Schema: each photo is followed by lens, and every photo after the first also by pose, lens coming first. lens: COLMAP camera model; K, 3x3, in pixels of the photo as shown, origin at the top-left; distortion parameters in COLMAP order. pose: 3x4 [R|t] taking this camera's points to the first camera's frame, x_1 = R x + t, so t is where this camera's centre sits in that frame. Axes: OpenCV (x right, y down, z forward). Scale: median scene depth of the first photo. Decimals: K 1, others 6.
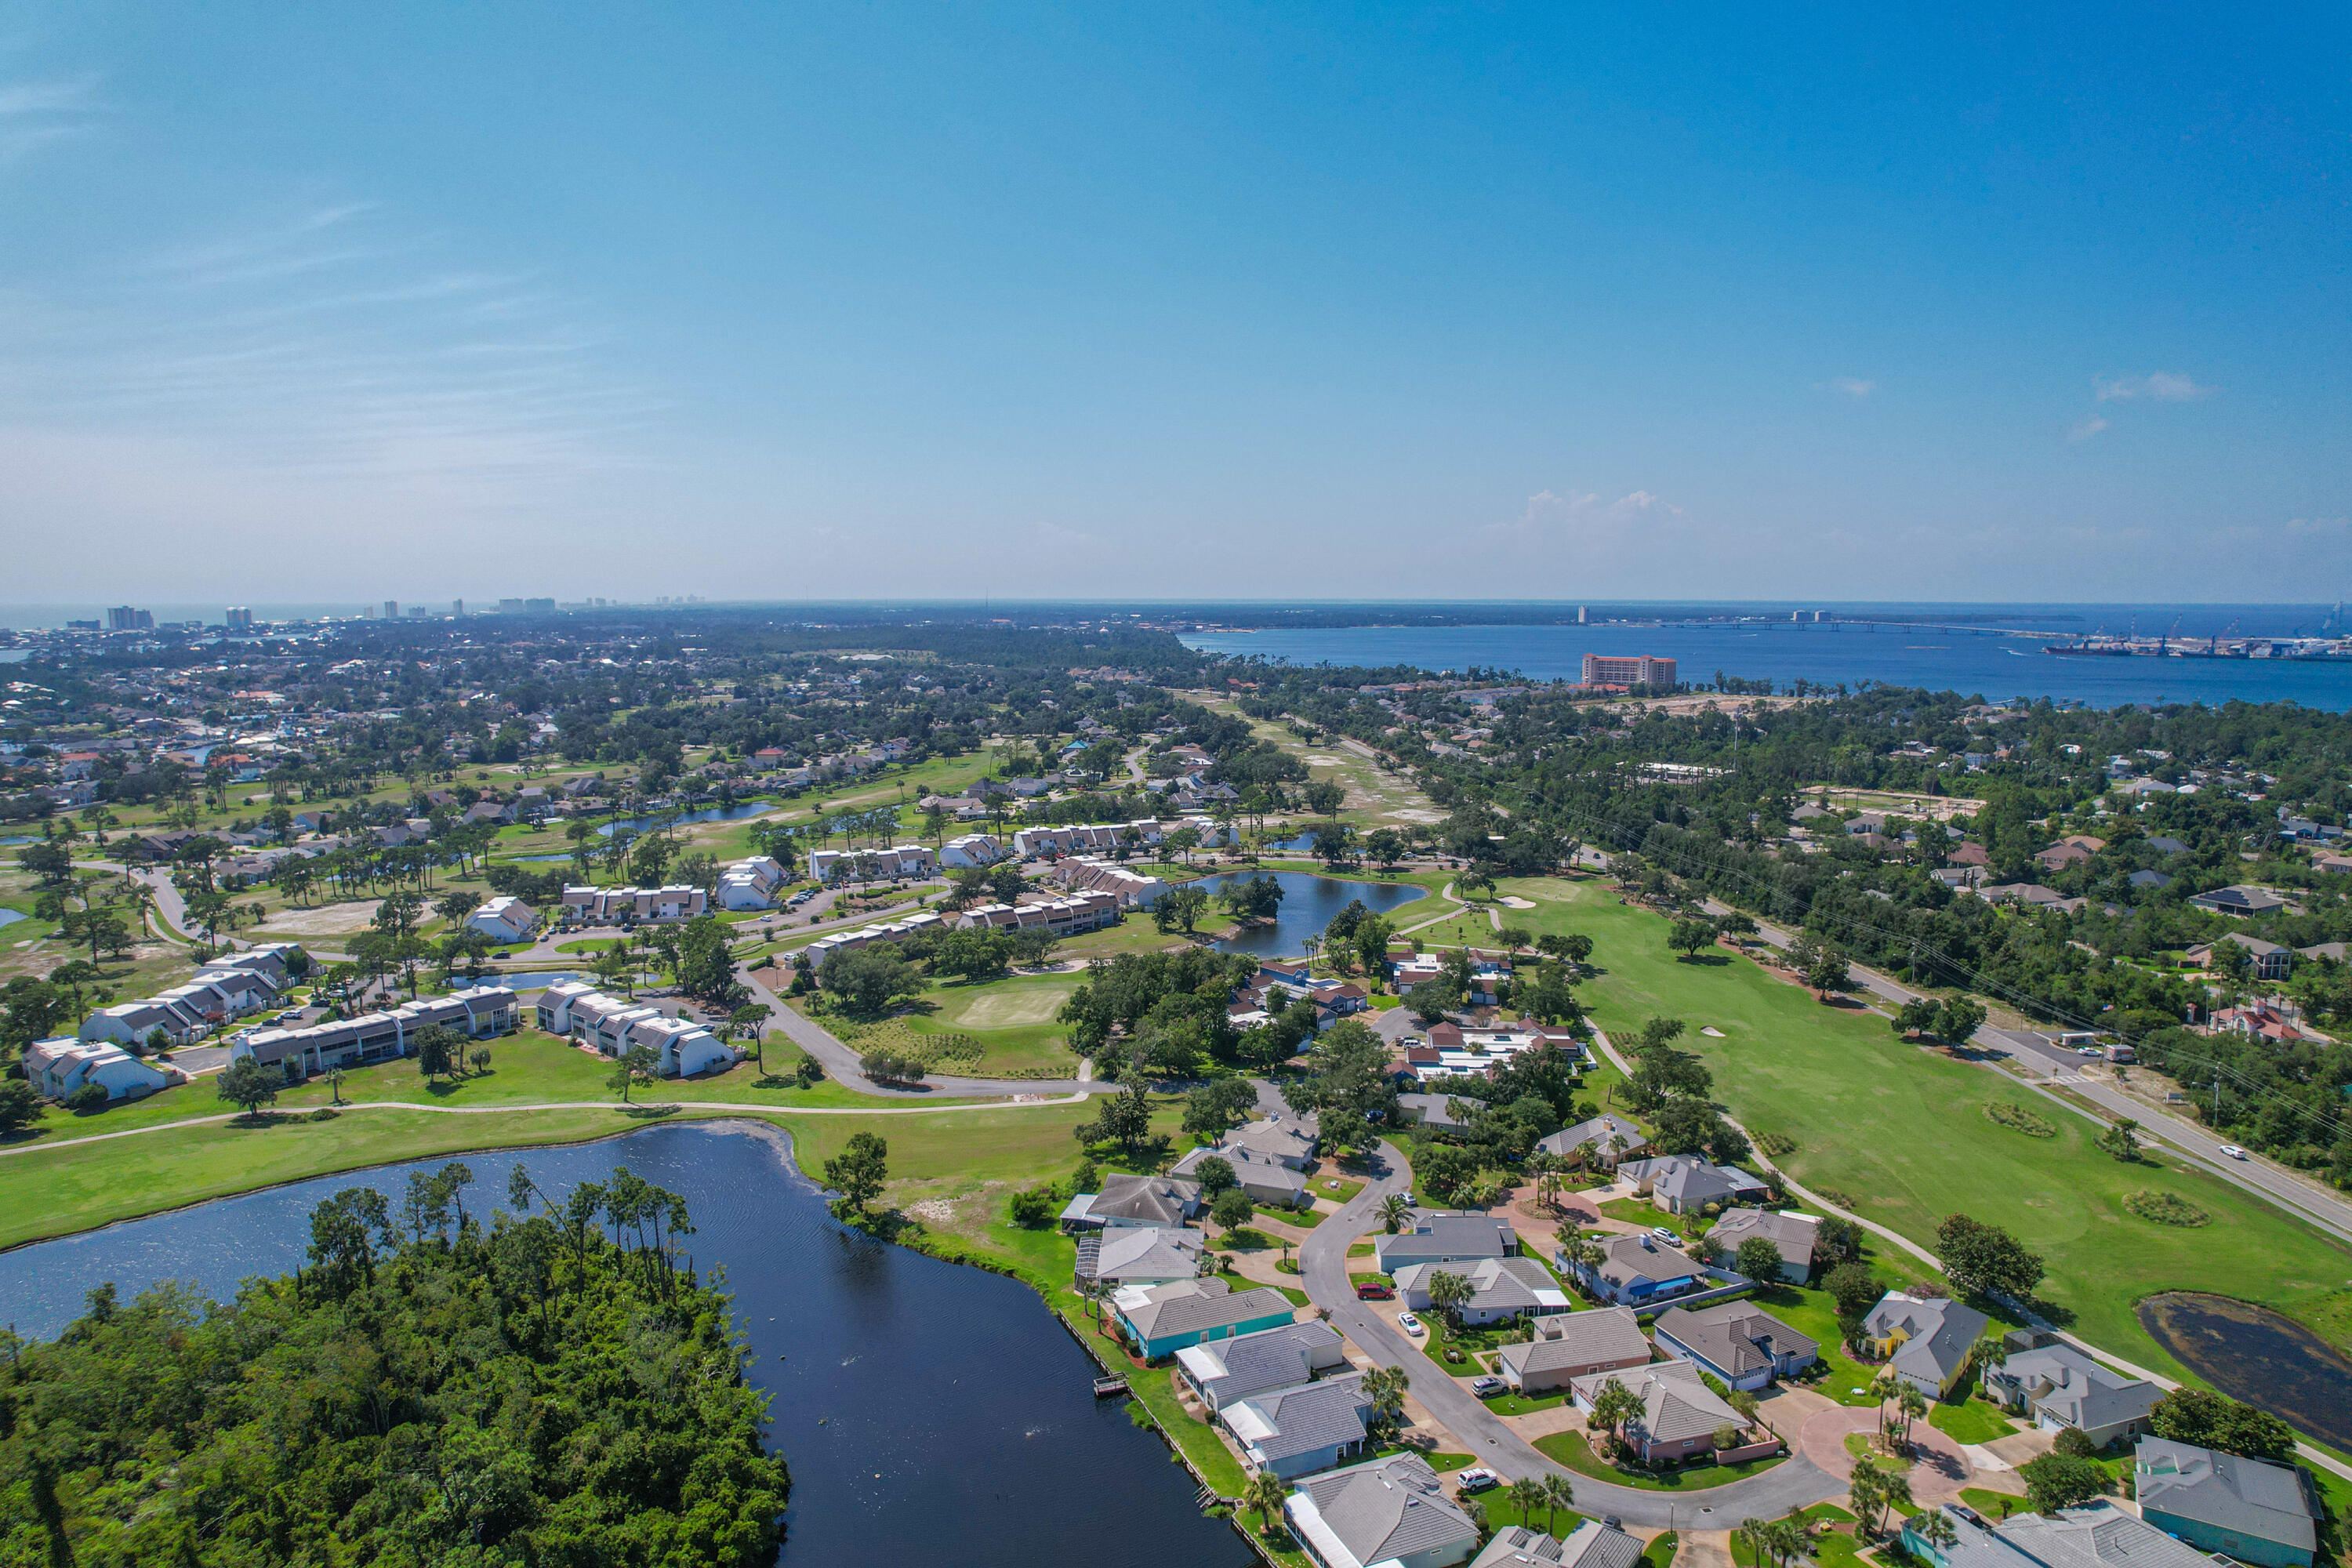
lens RADIAL K [[1499.3, 0, 1183.9], [0, 1499.3, 782.2], [0, 0, 1]] dist [-0.036798, -0.000144]
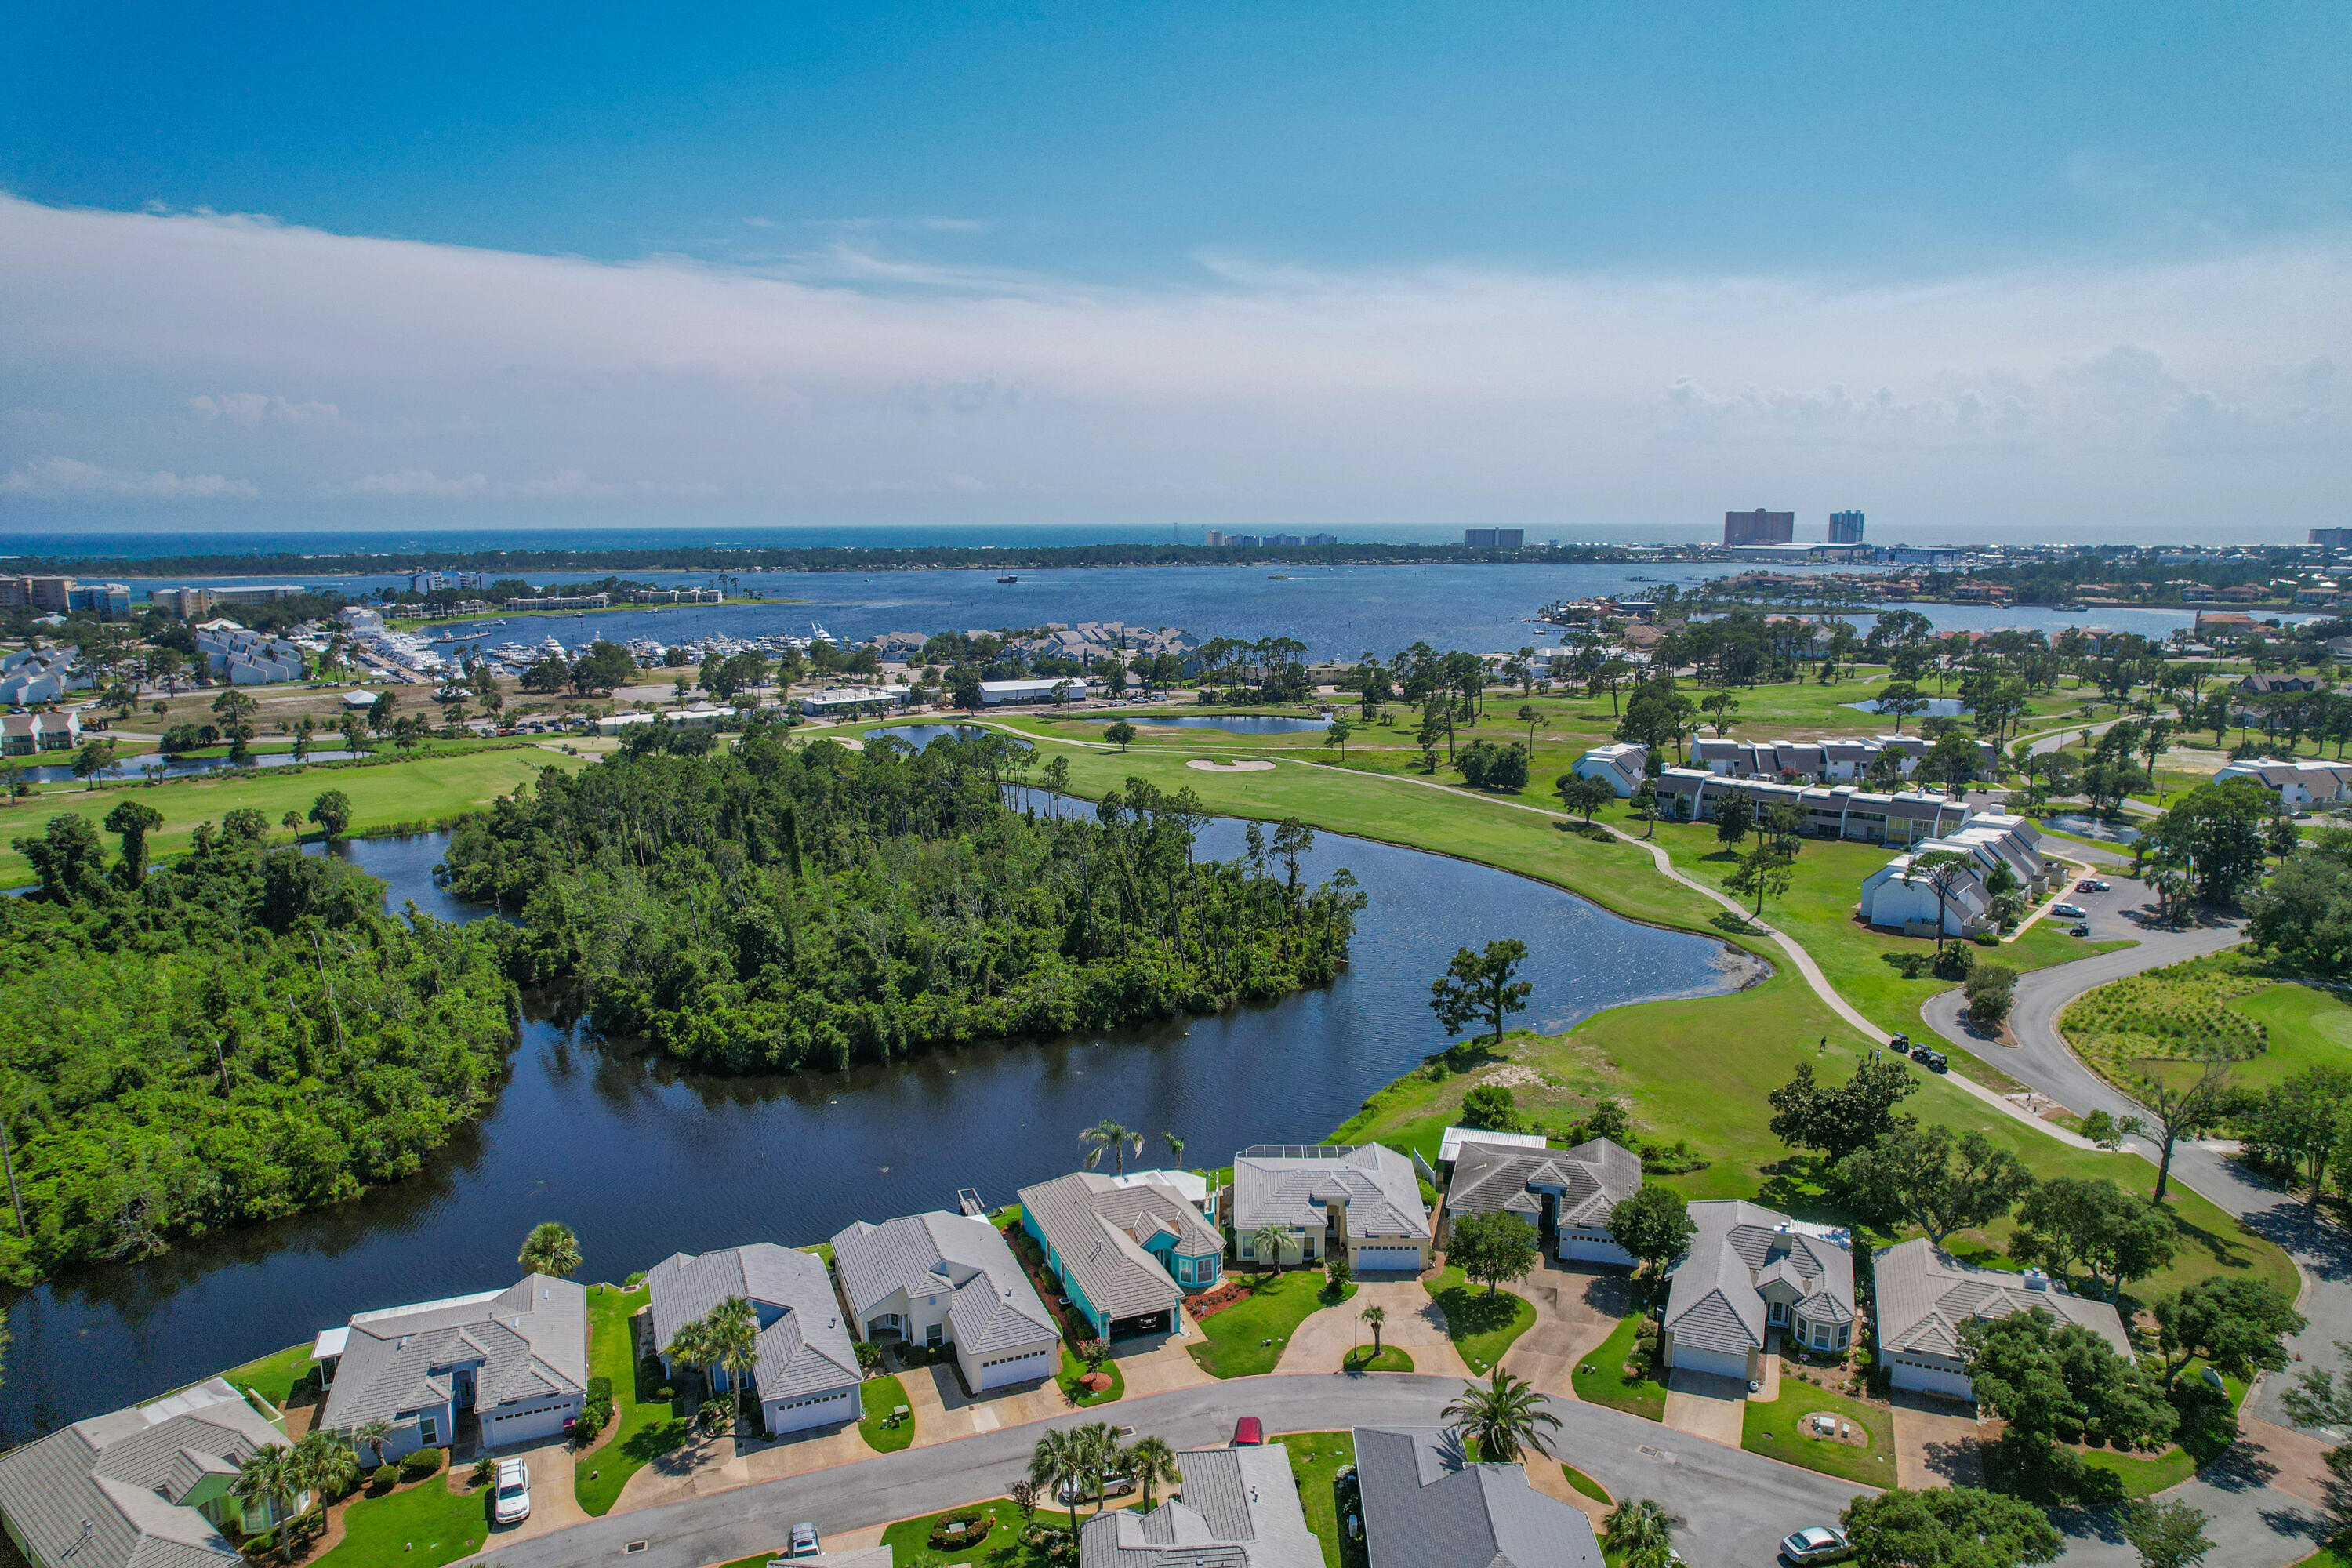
lens RADIAL K [[1504.0, 0, 1188.7], [0, 1504.0, 788.5], [0, 0, 1]] dist [-0.077114, 0.072022]
pose [[-0.021254, 0.176083, -0.984146, 0.481547], [-0.122217, 0.976528, 0.177359, 0.060437], [0.992276, 0.124049, 0.000765, 0.856356]]
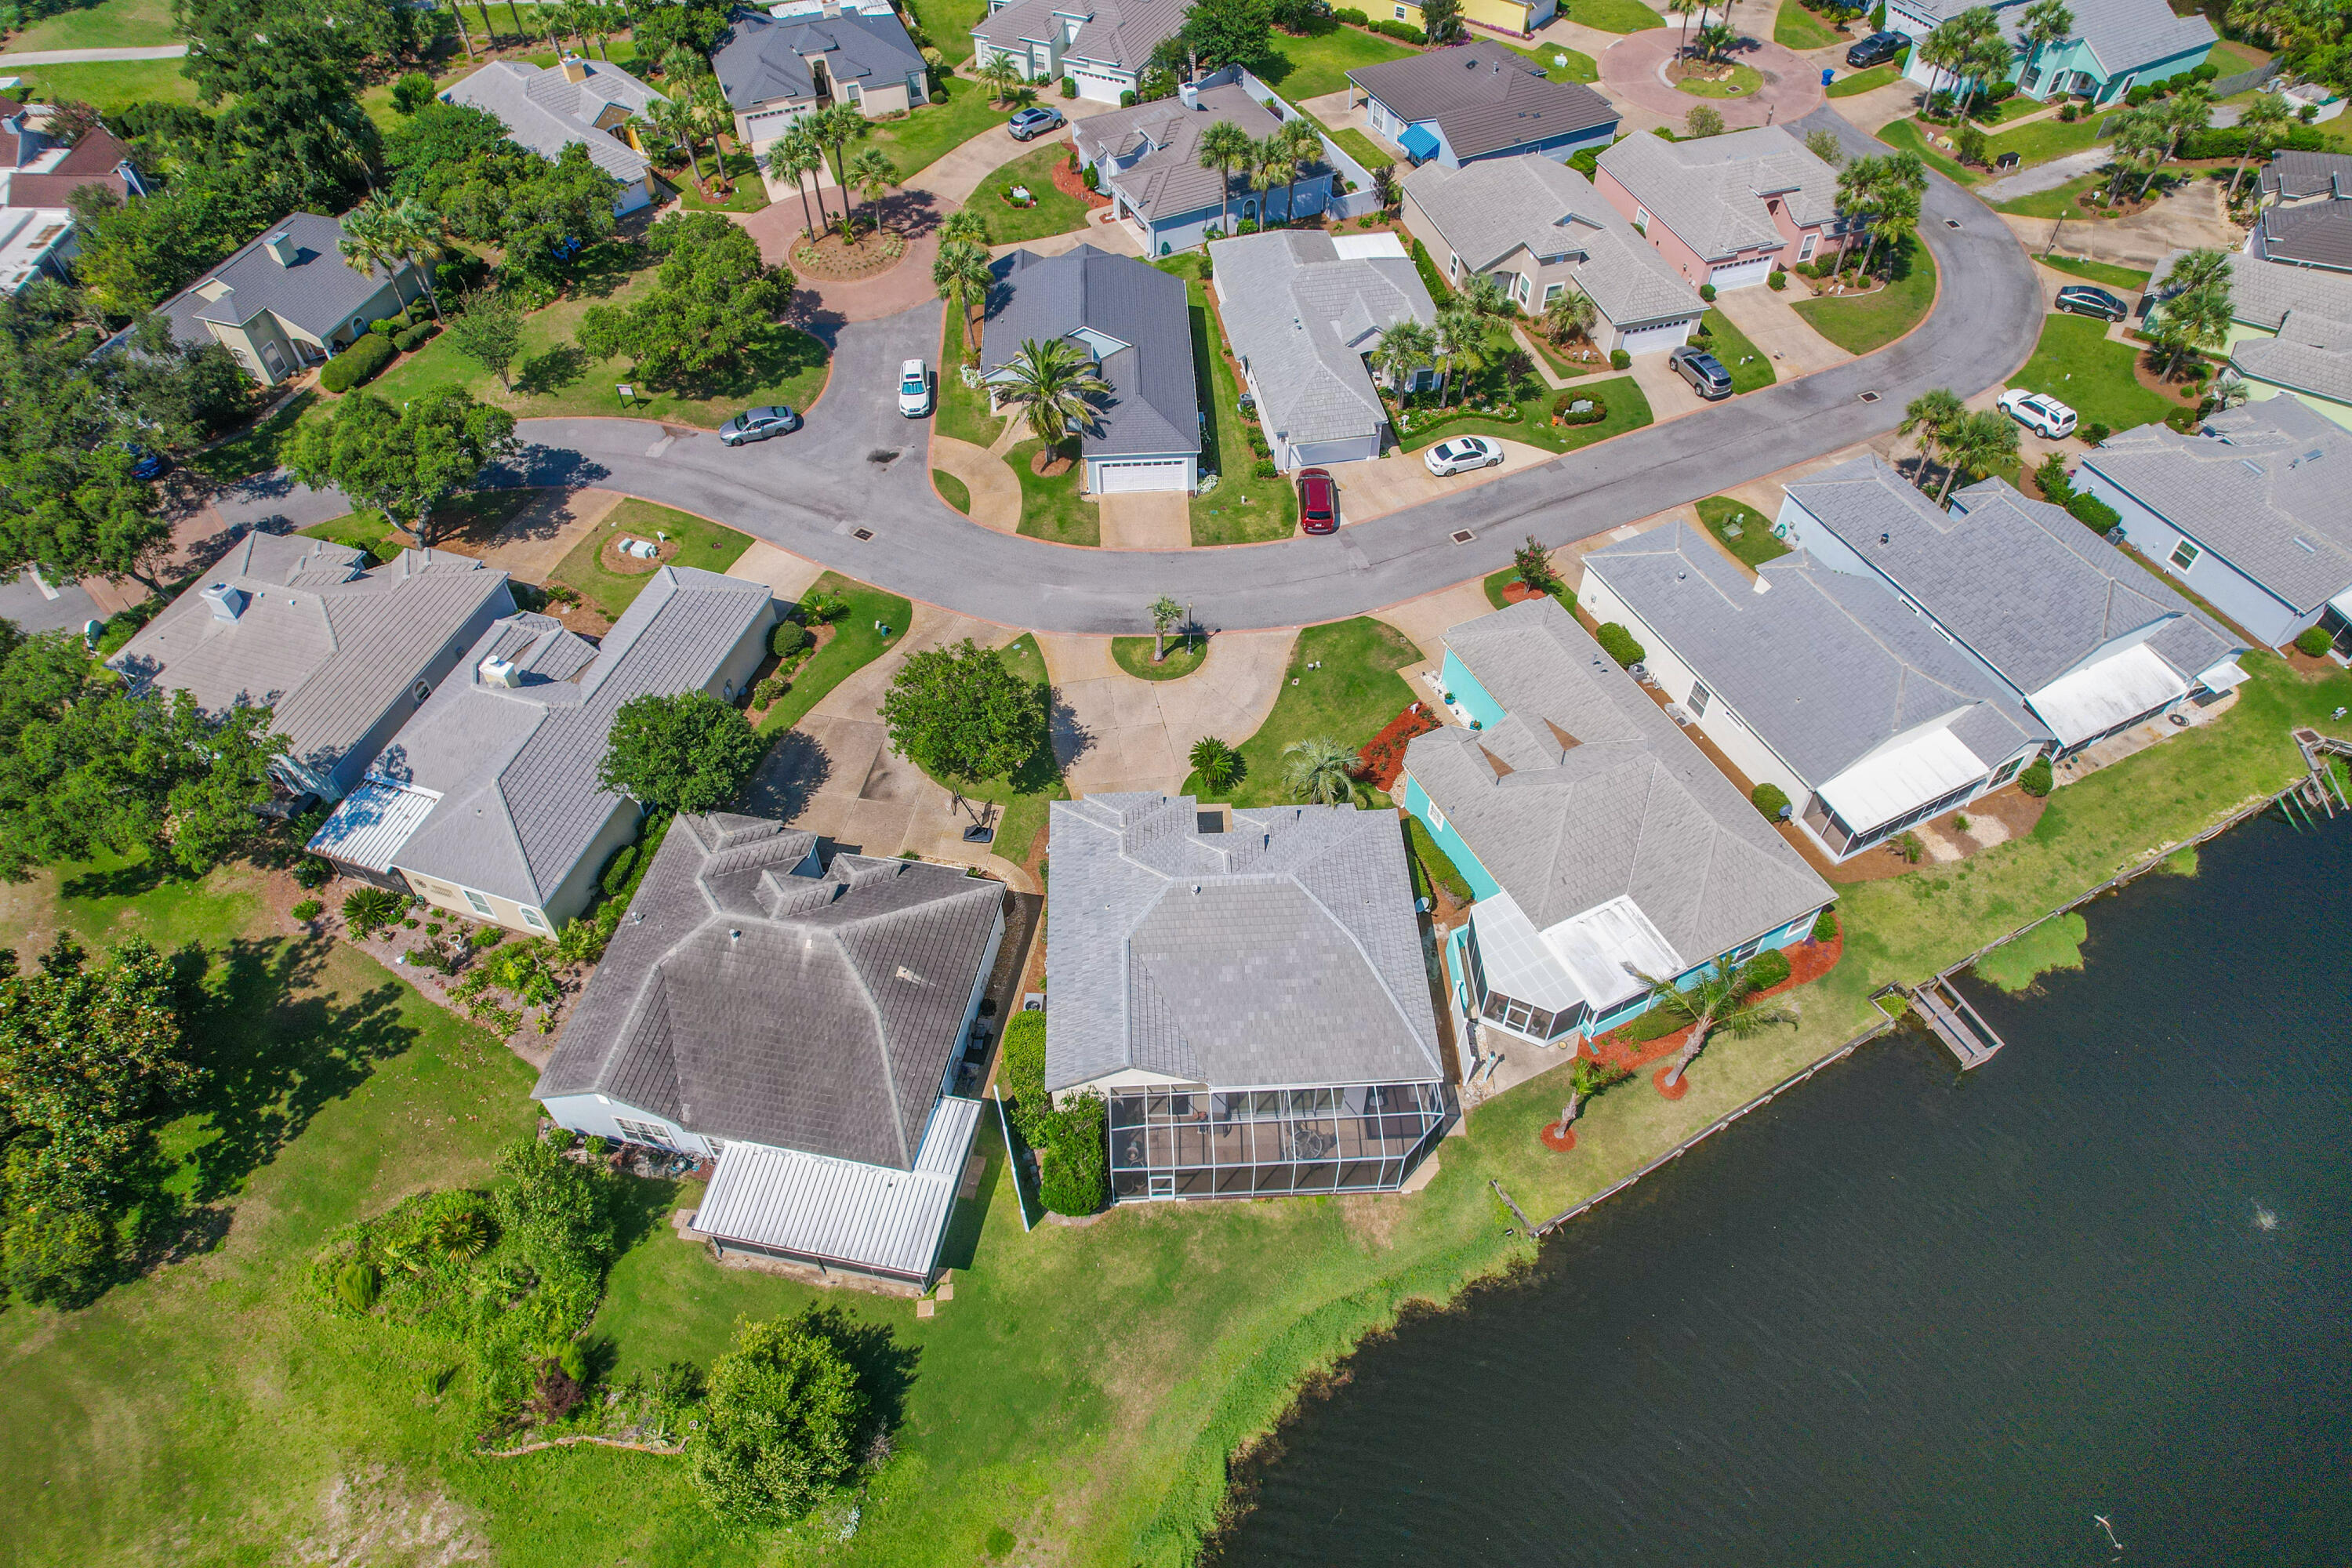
lens RADIAL K [[1504.0, 0, 1188.7], [0, 1504.0, 788.5], [0, 0, 1]] dist [-0.077114, 0.072022]
pose [[-0.058646, -0.762348, 0.644504, -0.174287], [0.129383, 0.634366, 0.762129, 0.066765], [-0.989859, 0.128084, 0.061432, 0.911647]]
